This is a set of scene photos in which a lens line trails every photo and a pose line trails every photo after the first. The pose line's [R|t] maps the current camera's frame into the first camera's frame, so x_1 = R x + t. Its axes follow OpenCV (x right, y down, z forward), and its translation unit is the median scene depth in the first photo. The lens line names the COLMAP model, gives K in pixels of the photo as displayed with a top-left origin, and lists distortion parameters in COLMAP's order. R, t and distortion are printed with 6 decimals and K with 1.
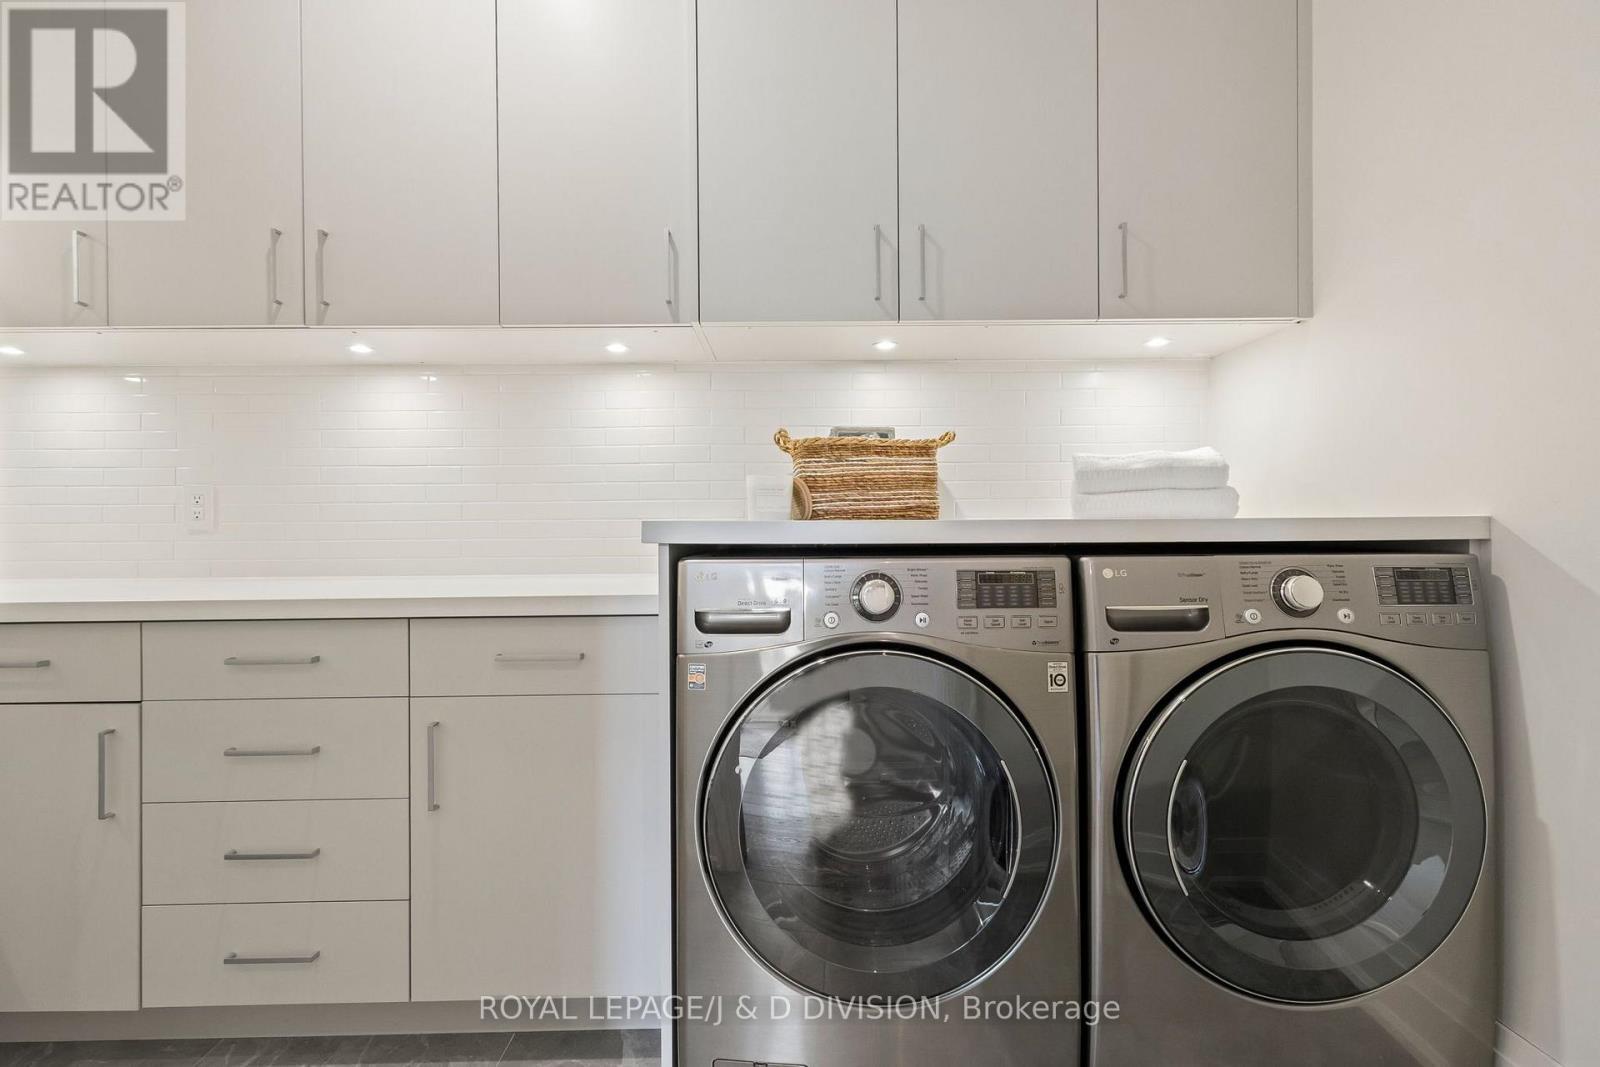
lens RADIAL K [[690.7, 0, 804.7], [0, 690.7, 525.6], [0, 0, 1]] dist [0.002484, 0.000074]
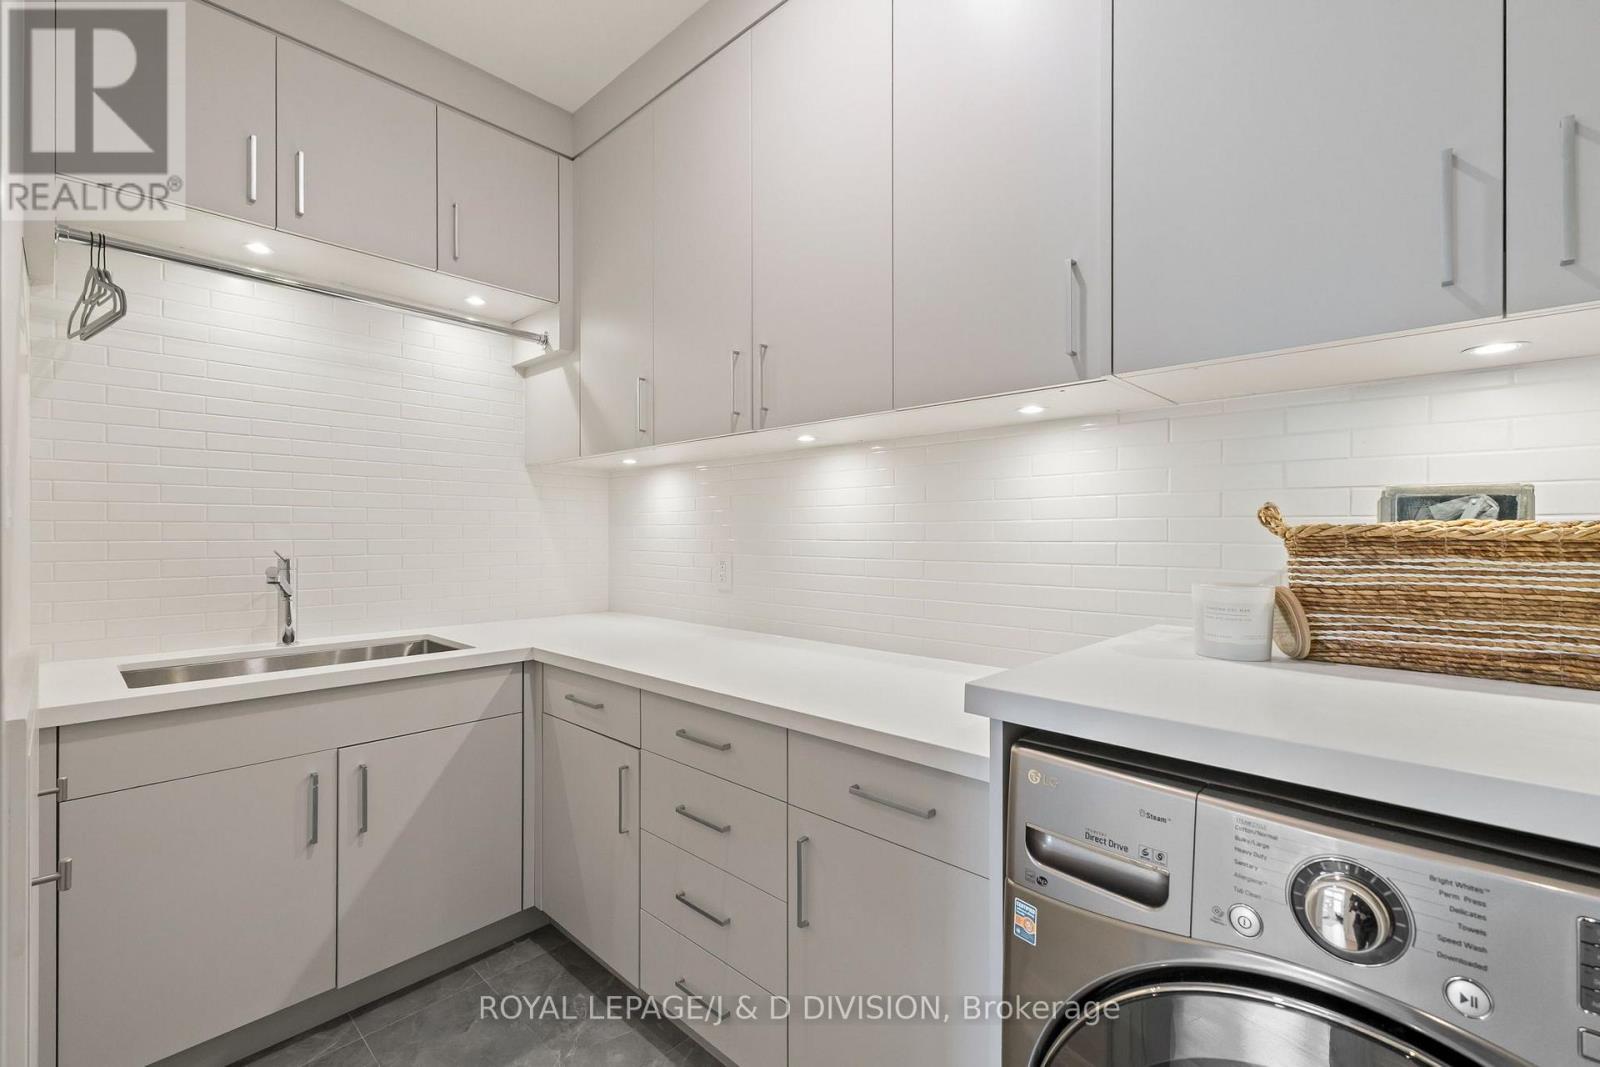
lens RADIAL K [[690.7, 0, 804.7], [0, 690.7, 525.6], [0, 0, 1]] dist [0.002484, 0.000074]
pose [[0.711750, 0.005074, -0.702414, 0.121101], [-0.001615, 0.999983, 0.005587, -0.128744], [0.702431, -0.002842, 0.711747, 0.231558]]
